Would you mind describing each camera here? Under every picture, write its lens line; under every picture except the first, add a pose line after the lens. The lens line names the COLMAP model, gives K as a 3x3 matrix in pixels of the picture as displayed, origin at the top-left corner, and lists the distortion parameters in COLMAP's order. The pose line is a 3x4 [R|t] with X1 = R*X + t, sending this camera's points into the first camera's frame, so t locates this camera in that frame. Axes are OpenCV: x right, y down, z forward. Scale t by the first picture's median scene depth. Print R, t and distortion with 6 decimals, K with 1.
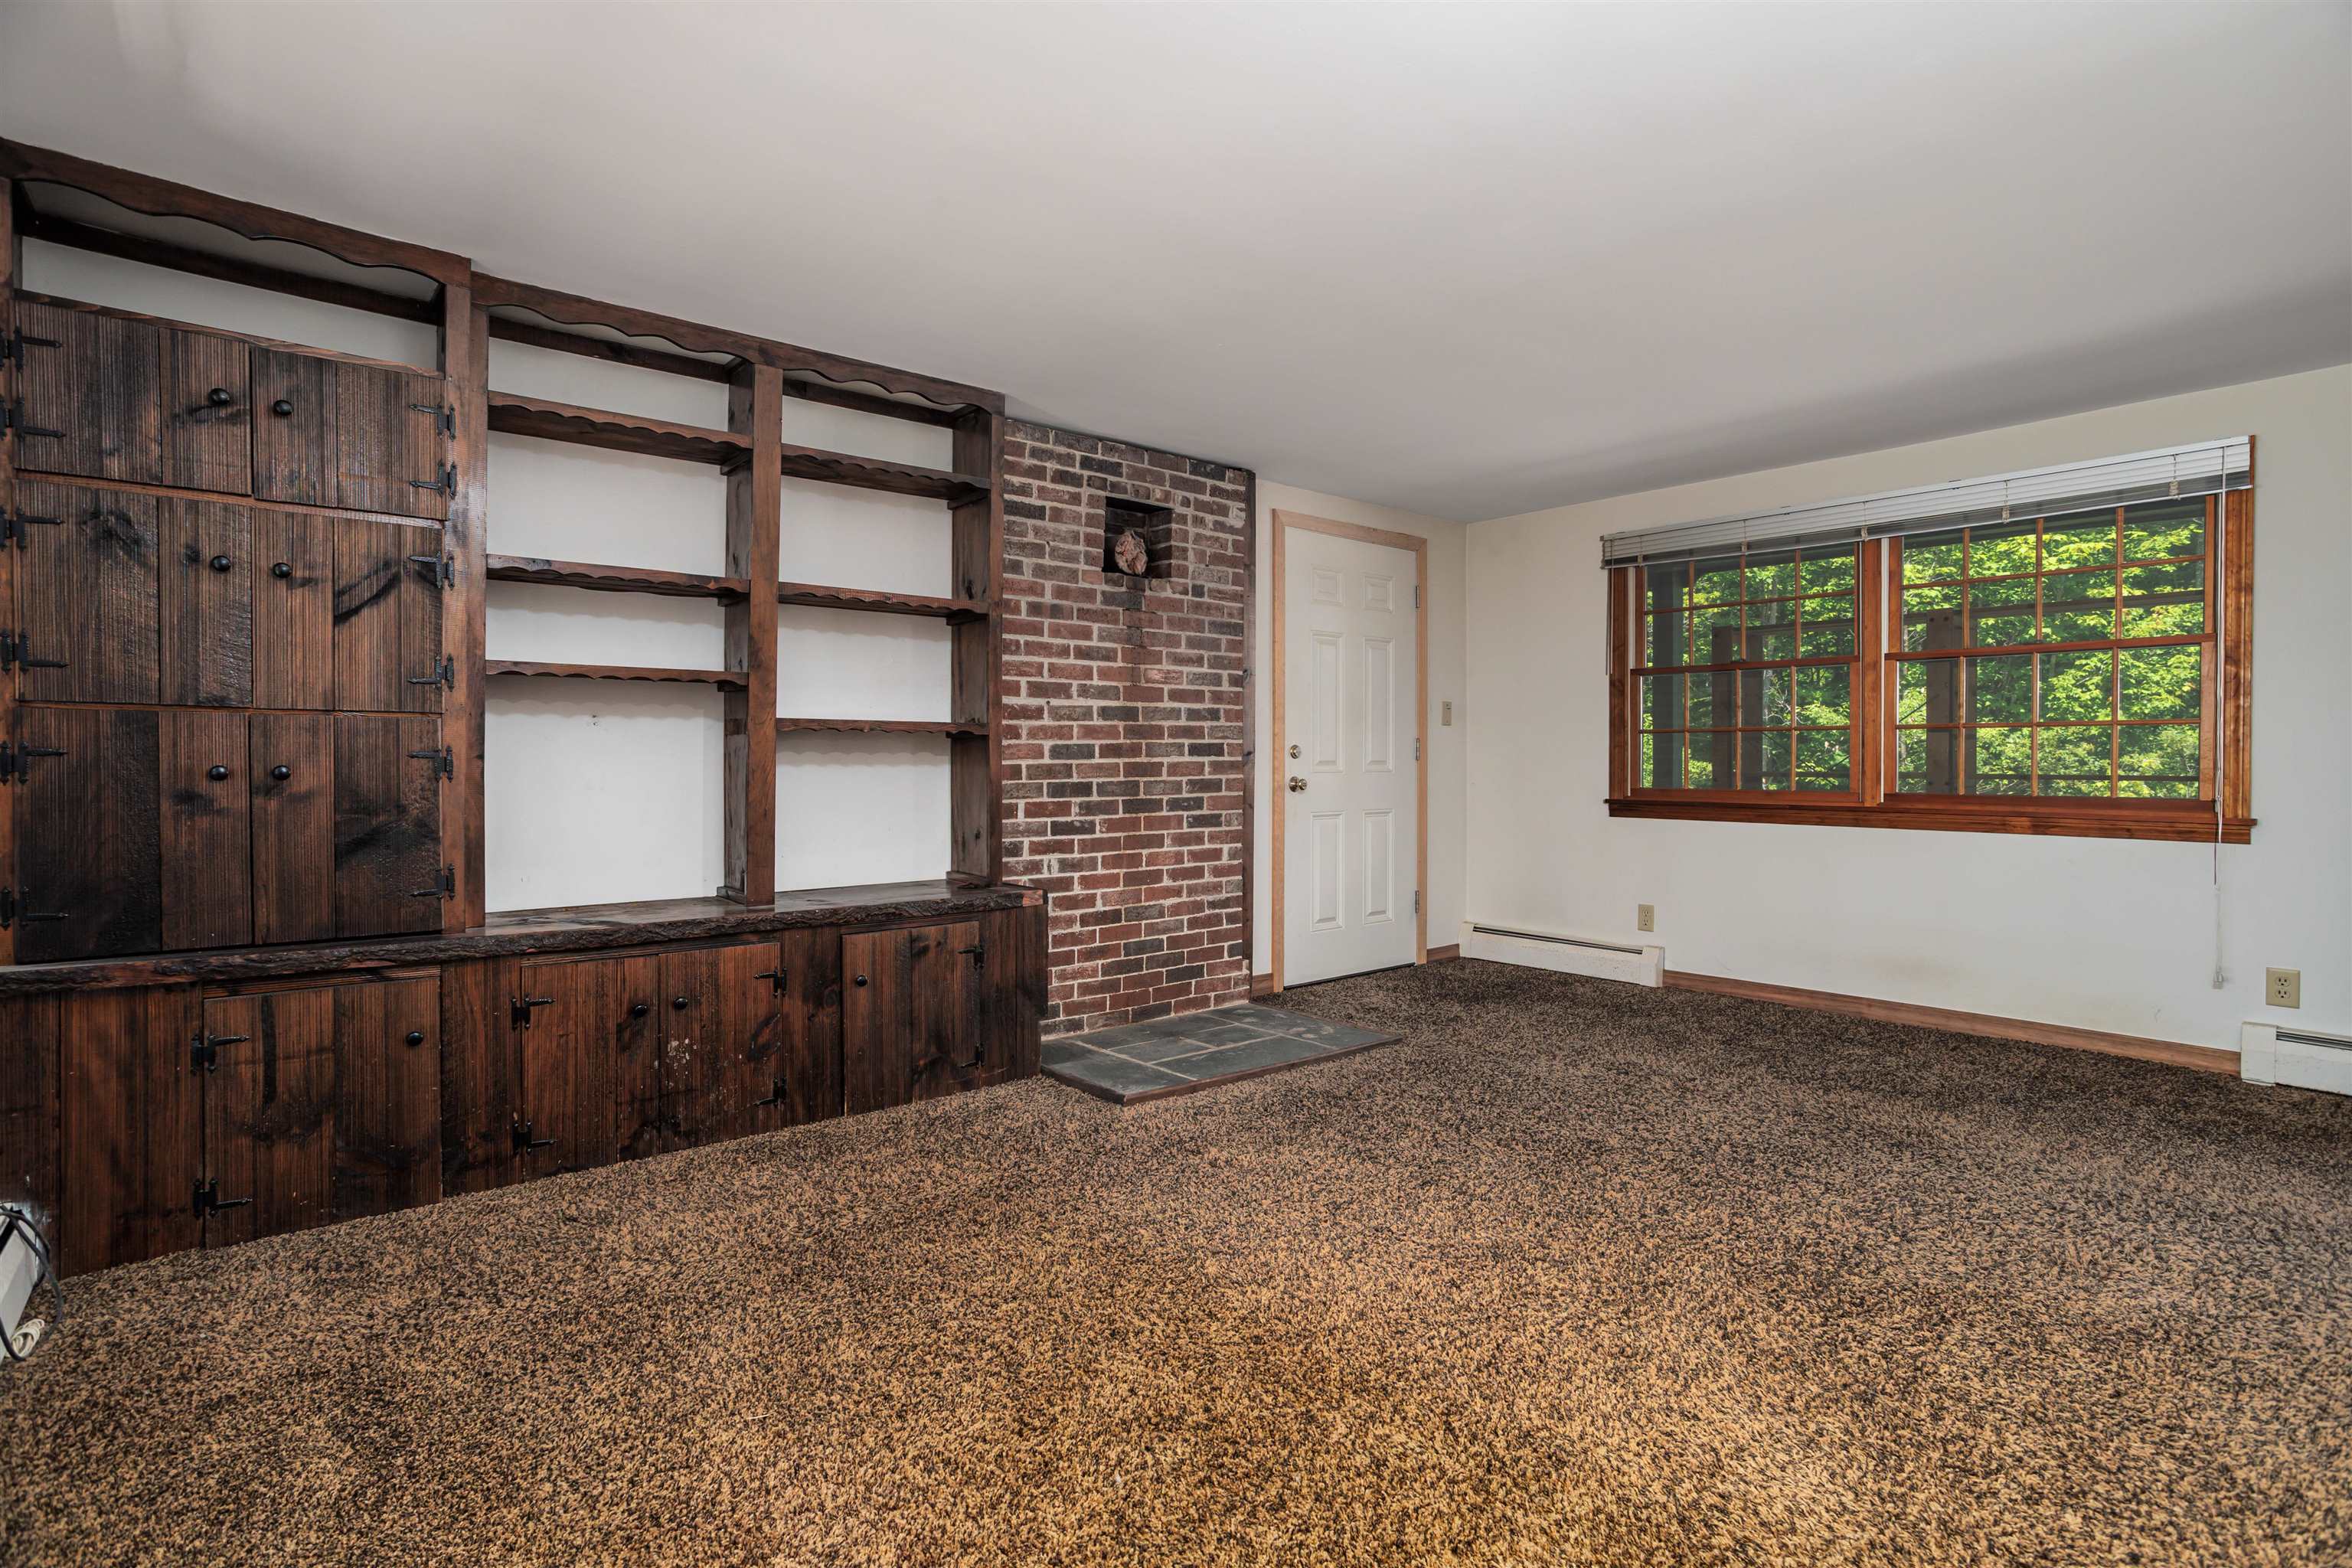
lens RADIAL K [[1154.5, 0, 1168.3], [0, 1154.5, 772.2], [0, 0, 1]] dist [-0.037107, 0.018713]
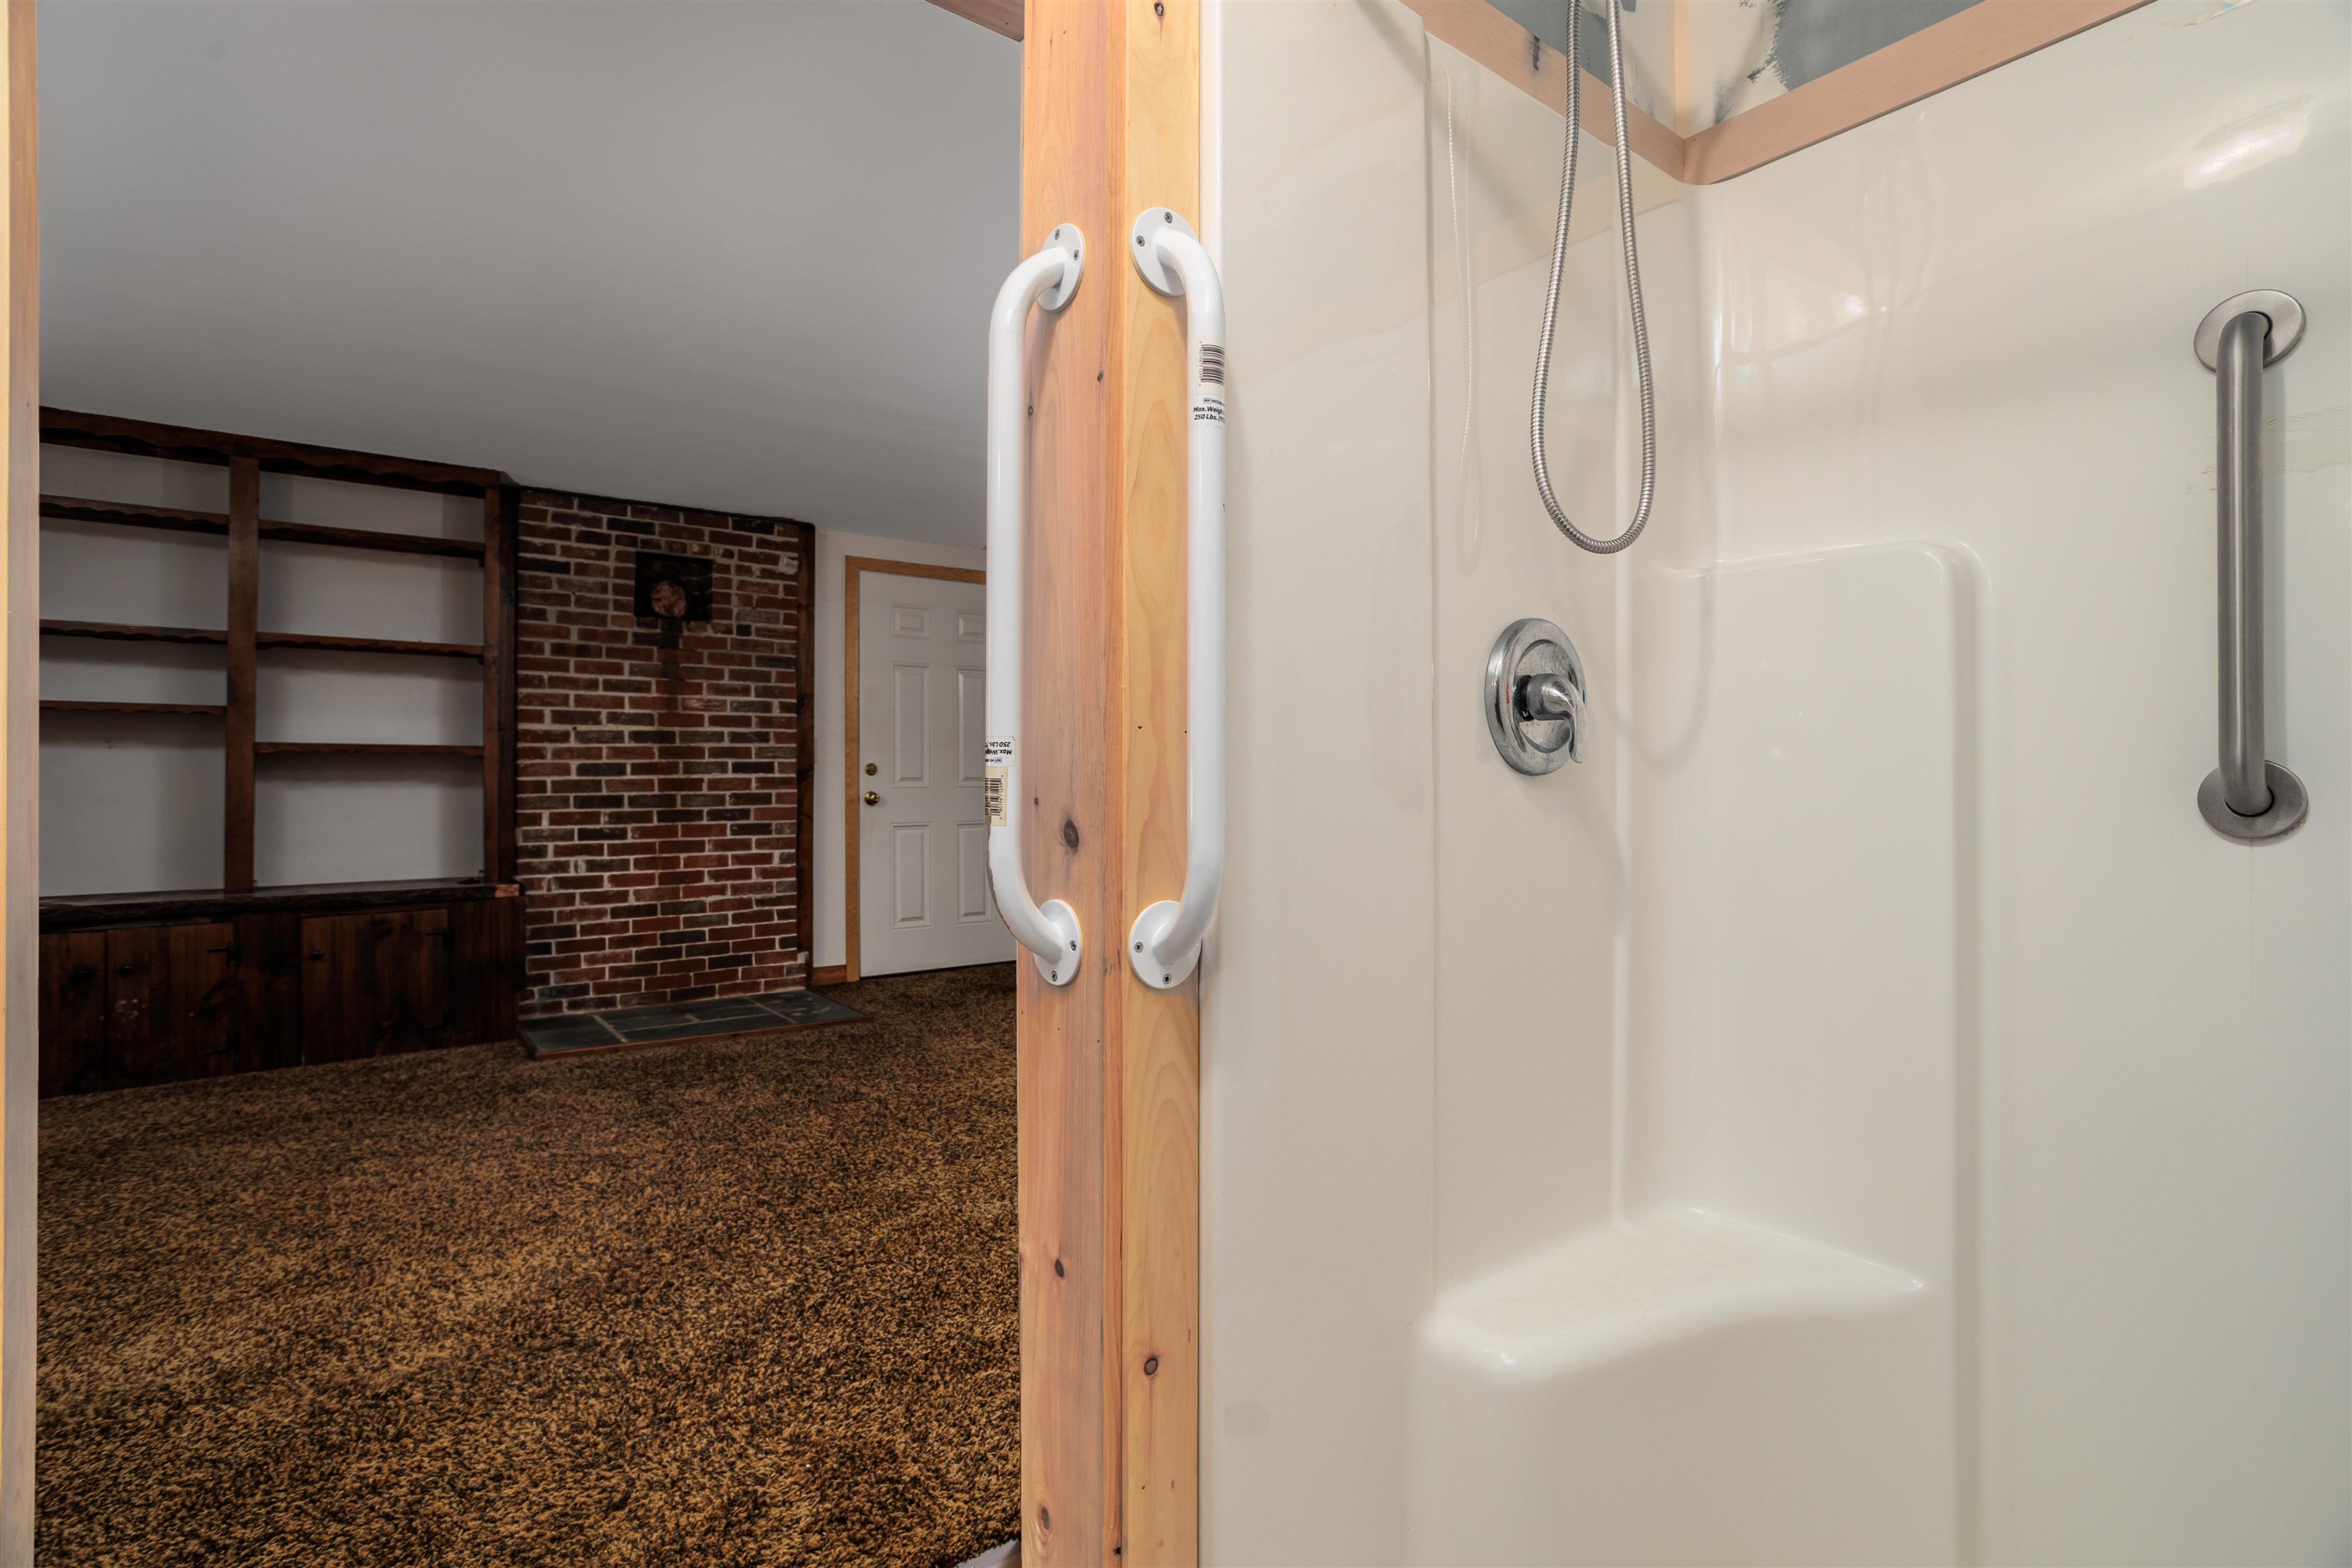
lens RADIAL K [[1154.5, 0, 1179.4], [0, 1154.5, 776.4], [0, 0, 1]] dist [-0.037107, 0.018713]
pose [[0.999215, 0.000395, -0.039620, 0.545064], [-0.000769, 0.999955, -0.009428, -0.000209], [0.039615, 0.009451, 0.999170, -0.141350]]
